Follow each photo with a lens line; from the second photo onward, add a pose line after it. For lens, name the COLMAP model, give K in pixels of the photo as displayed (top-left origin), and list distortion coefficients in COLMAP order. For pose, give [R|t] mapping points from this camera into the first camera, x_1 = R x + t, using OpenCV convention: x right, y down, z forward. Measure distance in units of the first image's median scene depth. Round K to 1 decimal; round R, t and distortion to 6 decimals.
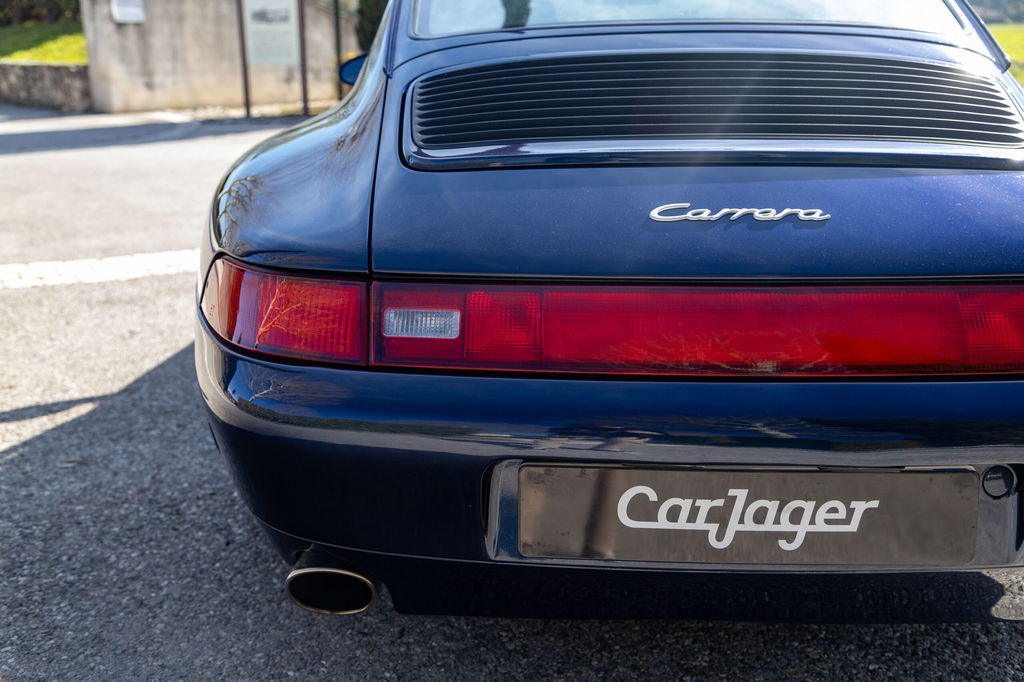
lens RADIAL K [[985.4, 0, 509.0], [0, 985.4, 340.7], [0, 0, 1]] dist [0.007639, 0.000000]
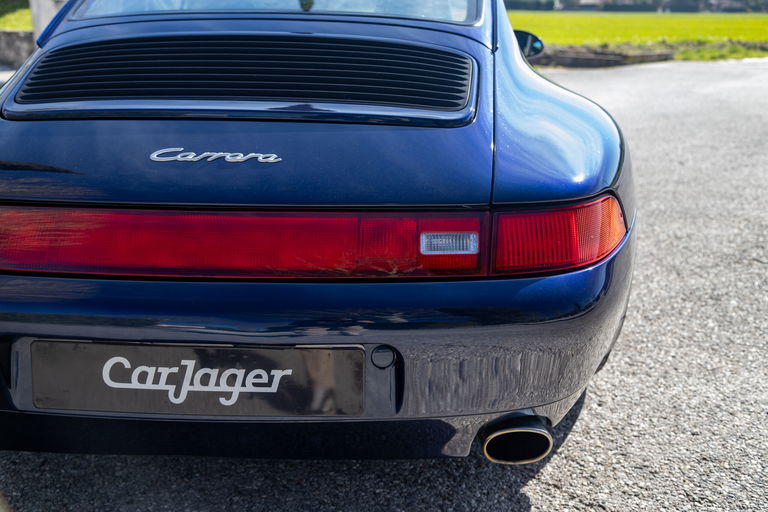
lens RADIAL K [[739.1, 0, 383.5], [0, 739.1, 253.7], [0, 0, 1]] dist [0.007639, 0.000000]
pose [[0.999830, 0.013773, 0.012283, 0.335643], [-0.013928, 0.999824, 0.012550, -0.008611], [-0.012108, -0.012718, 0.999846, -0.013933]]
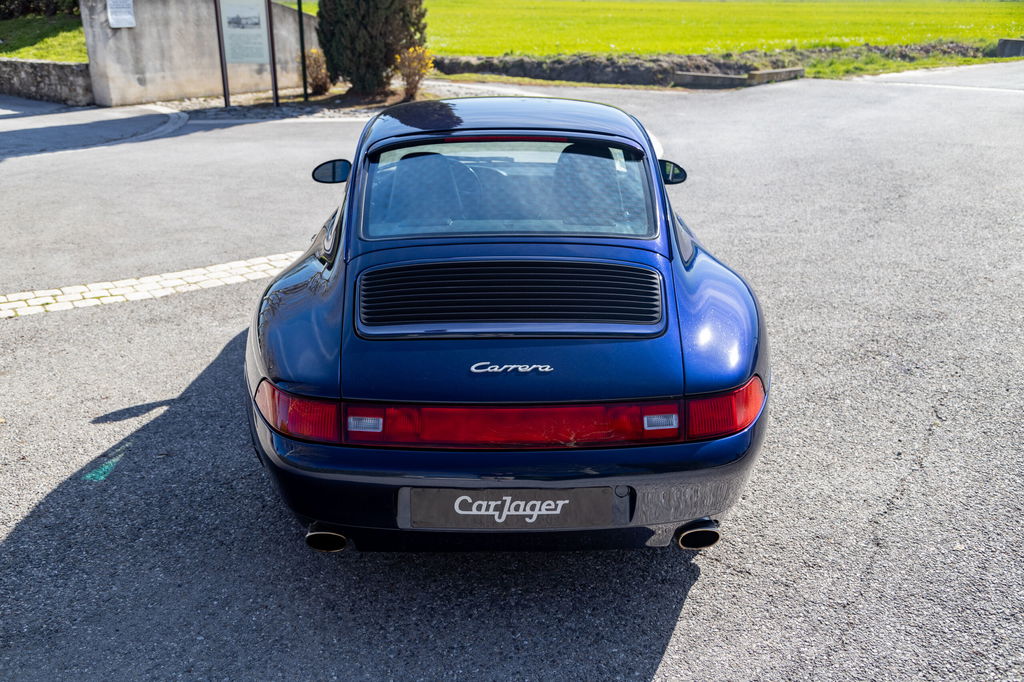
lens RADIAL K [[866.2, 0, 495.2], [0, 866.2, 346.0], [0, 0, 1]] dist [-0.009037, -0.014597]
pose [[0.999056, -0.014926, 0.040798, 0.088987], [0.011499, 0.996485, 0.082974, -0.248520], [-0.041893, -0.082427, 0.995716, -0.657505]]
